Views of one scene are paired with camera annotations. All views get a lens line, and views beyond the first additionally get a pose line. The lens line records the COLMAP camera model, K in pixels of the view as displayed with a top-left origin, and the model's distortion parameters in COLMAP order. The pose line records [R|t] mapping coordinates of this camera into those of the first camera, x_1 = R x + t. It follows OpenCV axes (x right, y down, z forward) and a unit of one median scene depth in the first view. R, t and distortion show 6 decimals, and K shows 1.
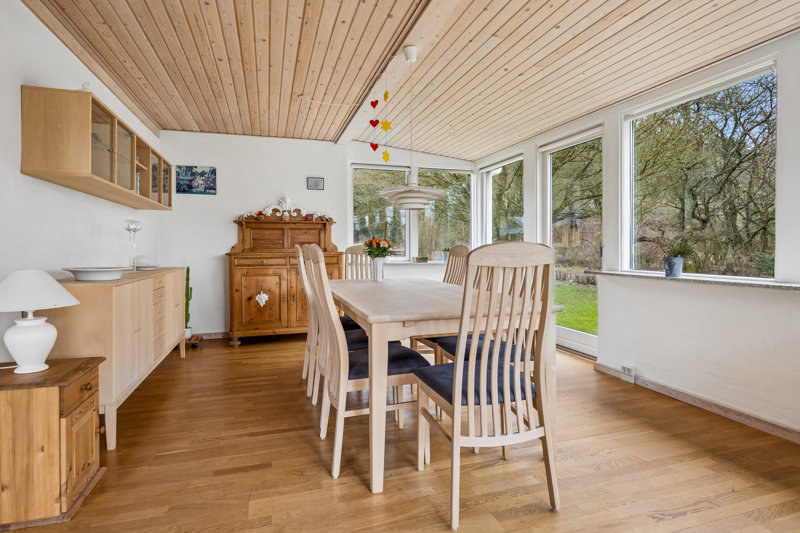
lens RADIAL K [[440.3, 0, 406.7], [0, 440.3, 247.3], [0, 0, 1]] dist [-0.013617, 0.001486]
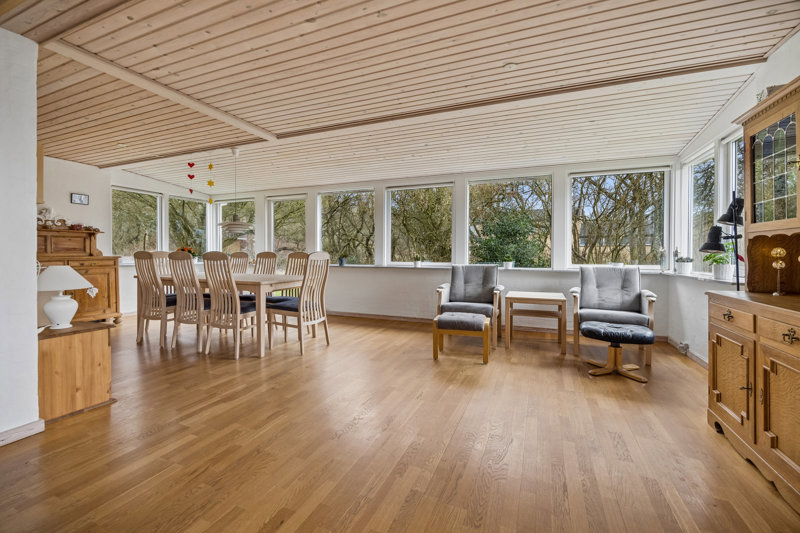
lens RADIAL K [[338.3, 0, 398.8], [0, 338.3, 259.0], [0, 0, 1]] dist [0.000609, 0.000056]
pose [[0.652036, -0.005855, 0.758165, -0.523574], [-0.006153, 0.999896, 0.013013, 0.001054], [-0.758163, -0.013149, 0.651933, -0.403733]]
